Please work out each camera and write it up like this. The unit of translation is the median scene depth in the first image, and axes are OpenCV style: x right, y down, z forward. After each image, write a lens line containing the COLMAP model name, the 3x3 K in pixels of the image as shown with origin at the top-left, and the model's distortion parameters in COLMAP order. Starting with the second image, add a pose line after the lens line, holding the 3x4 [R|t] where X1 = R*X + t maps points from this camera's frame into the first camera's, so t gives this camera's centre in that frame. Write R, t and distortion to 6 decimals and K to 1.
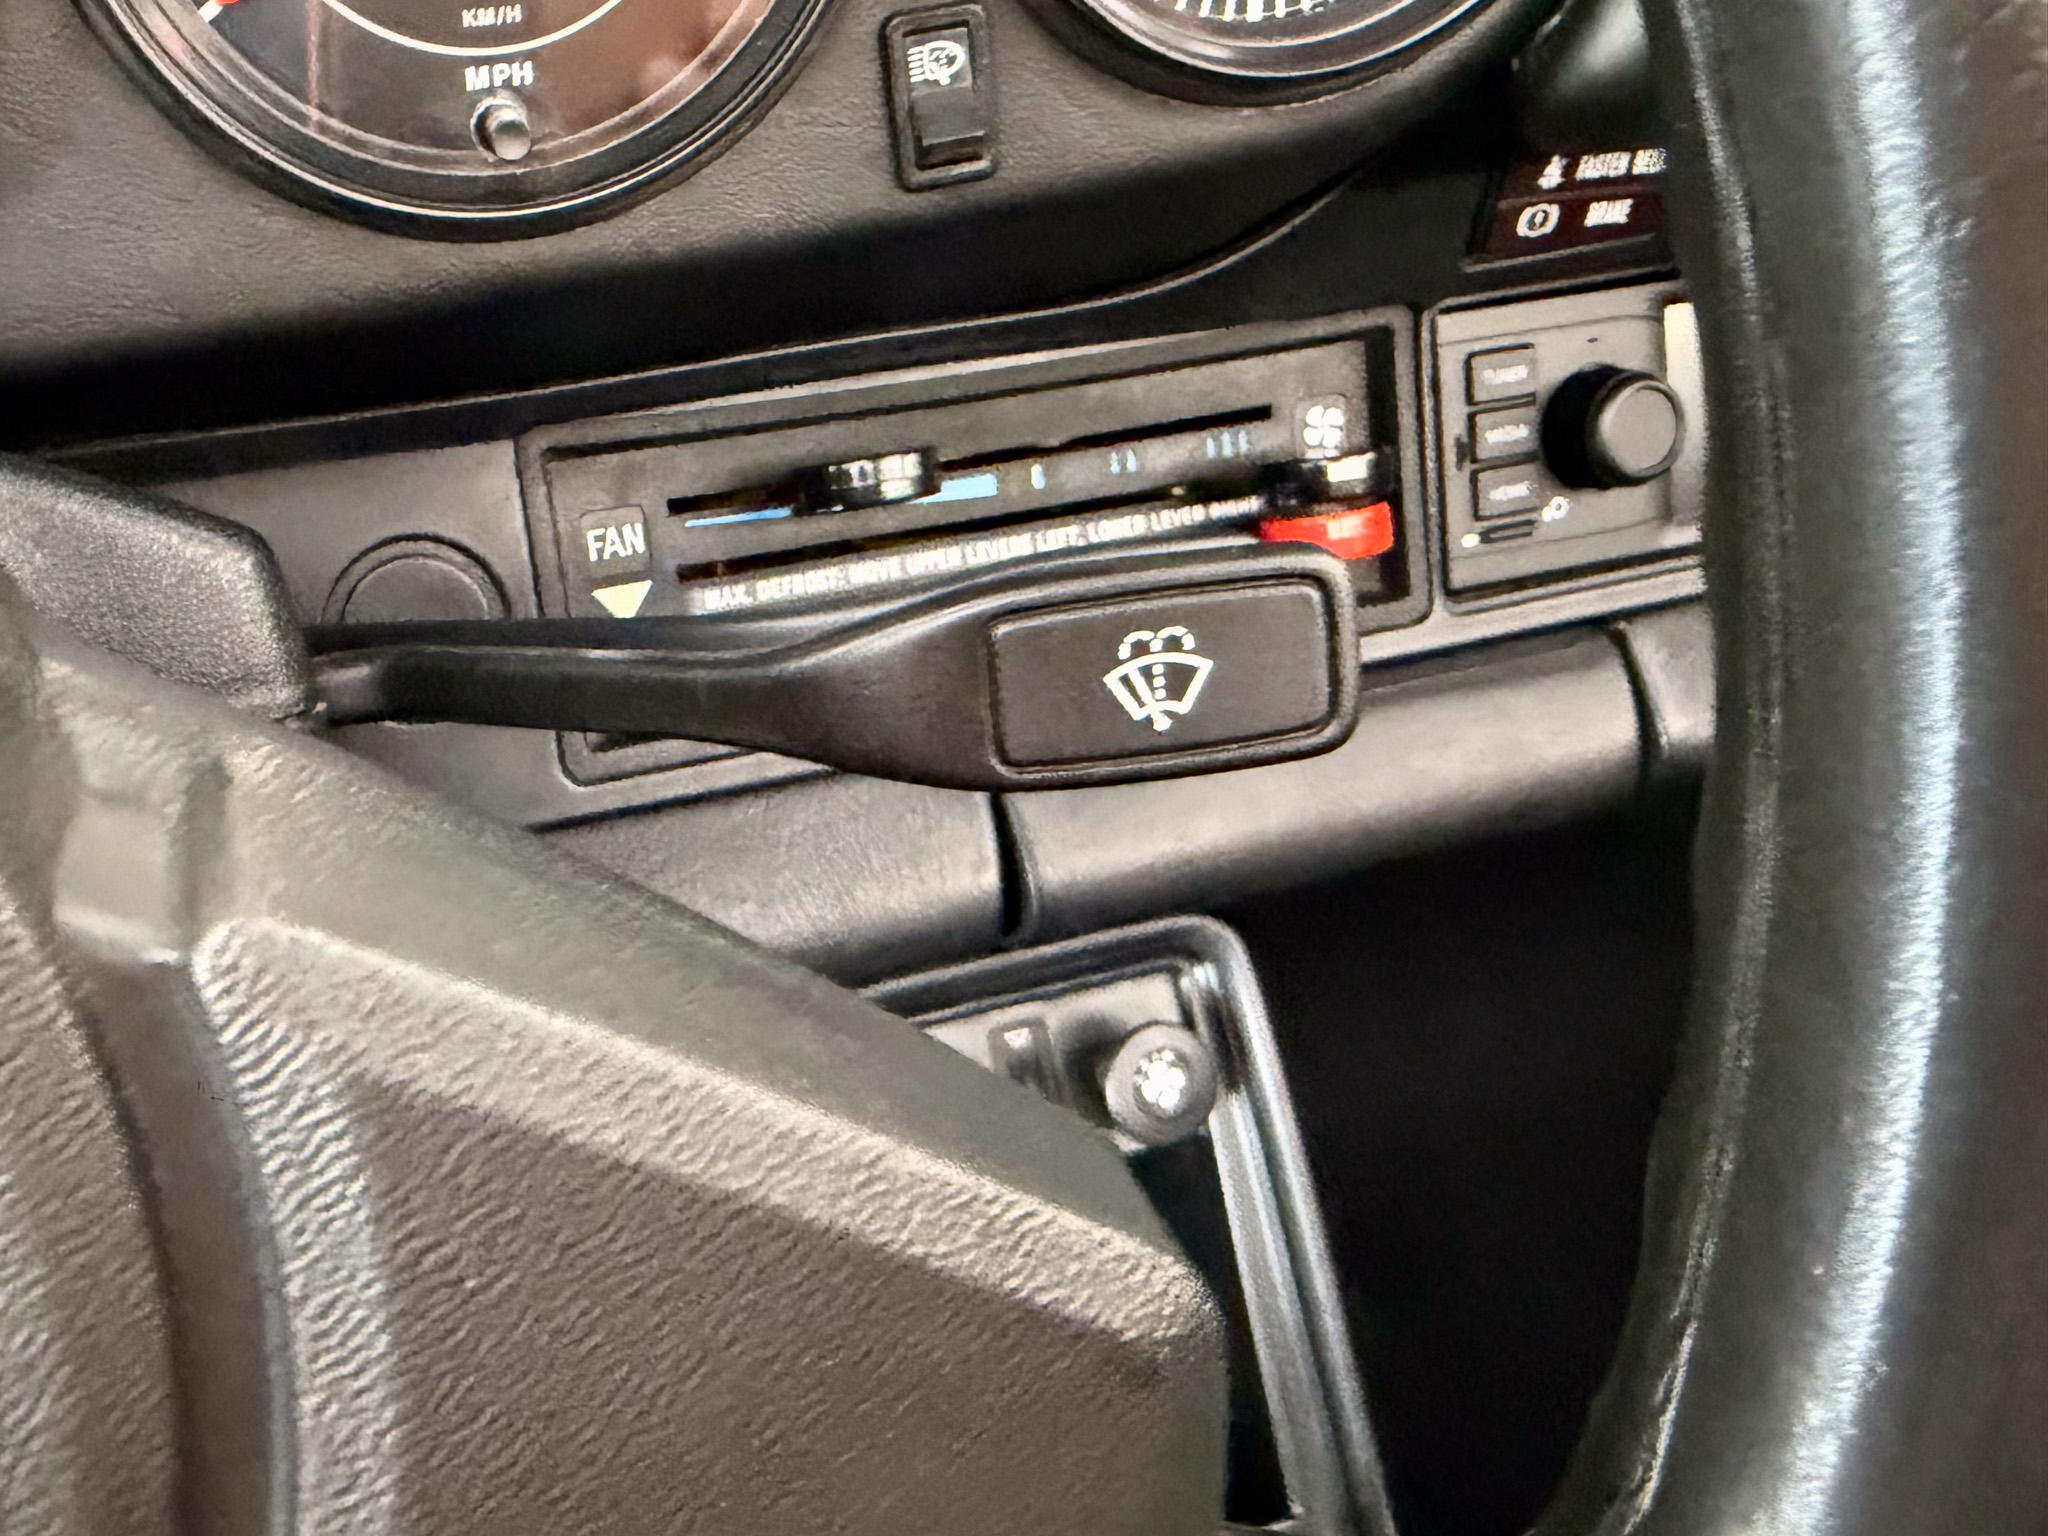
lens RADIAL K [[1832.9, 0, 672.0], [0, 1832.9, 735.7], [0, 0, 1]] dist [0.032114, -0.051039]
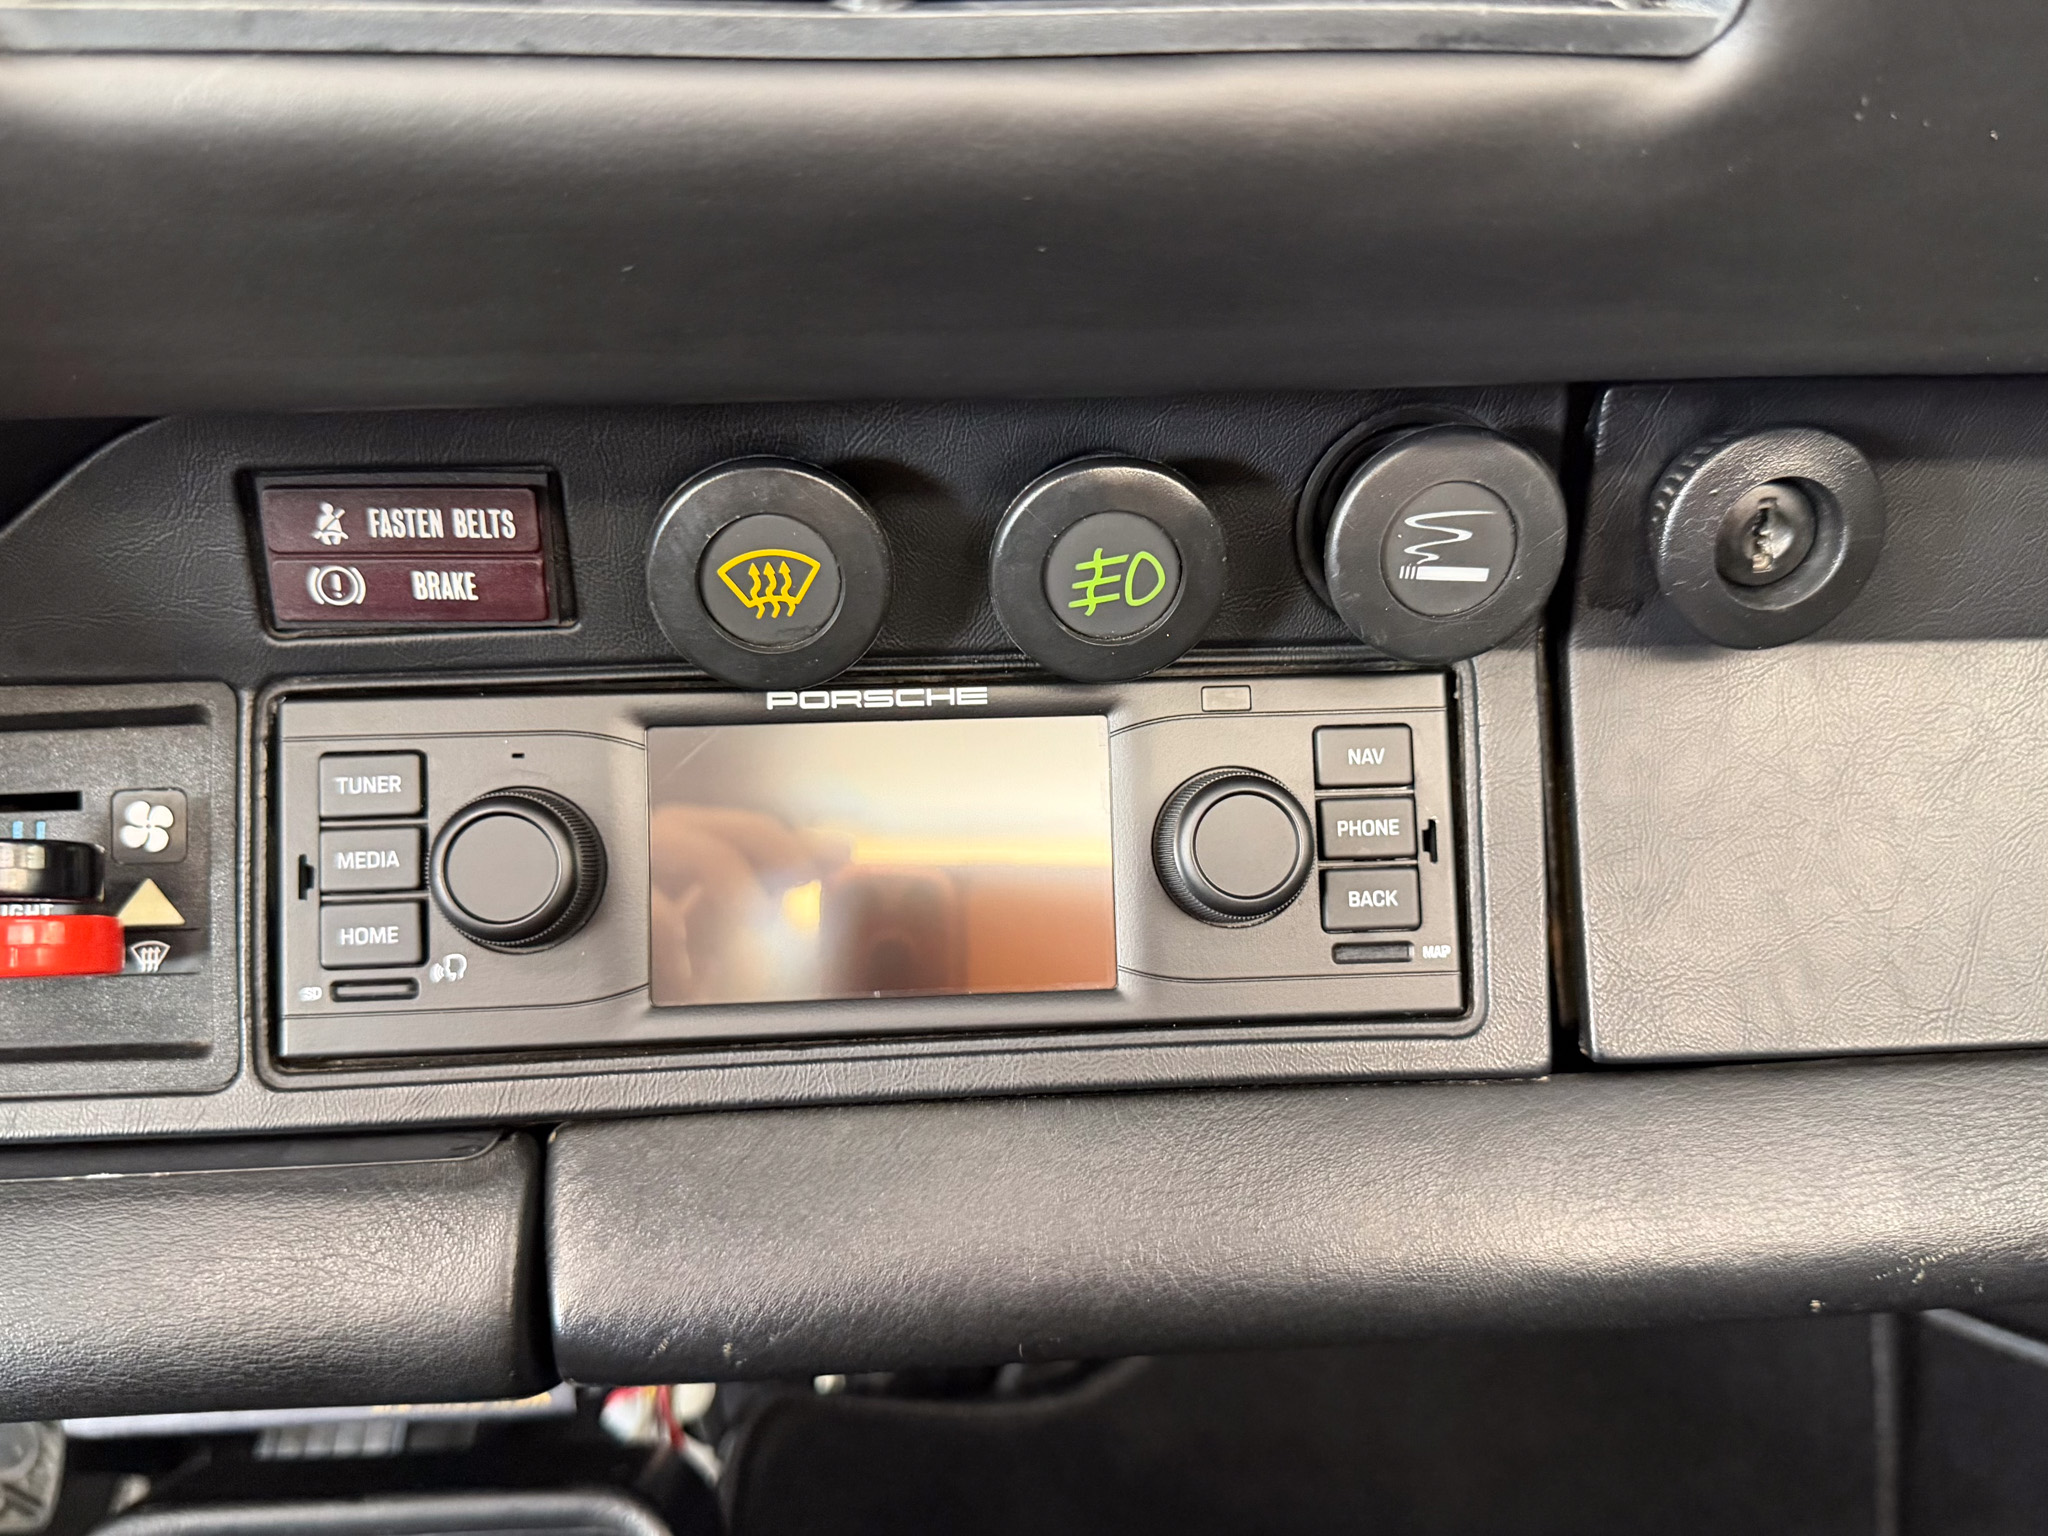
lens RADIAL K [[1832.9, 0, 1034.7], [0, 1832.9, 776.6], [0, 0, 1]] dist [0.032114, -0.051039]
pose [[0.976771, 0.088304, -0.195245, 0.888653], [-0.134811, 0.961470, -0.239588, -0.051391], [0.166566, 0.260343, 0.951040, 0.311329]]
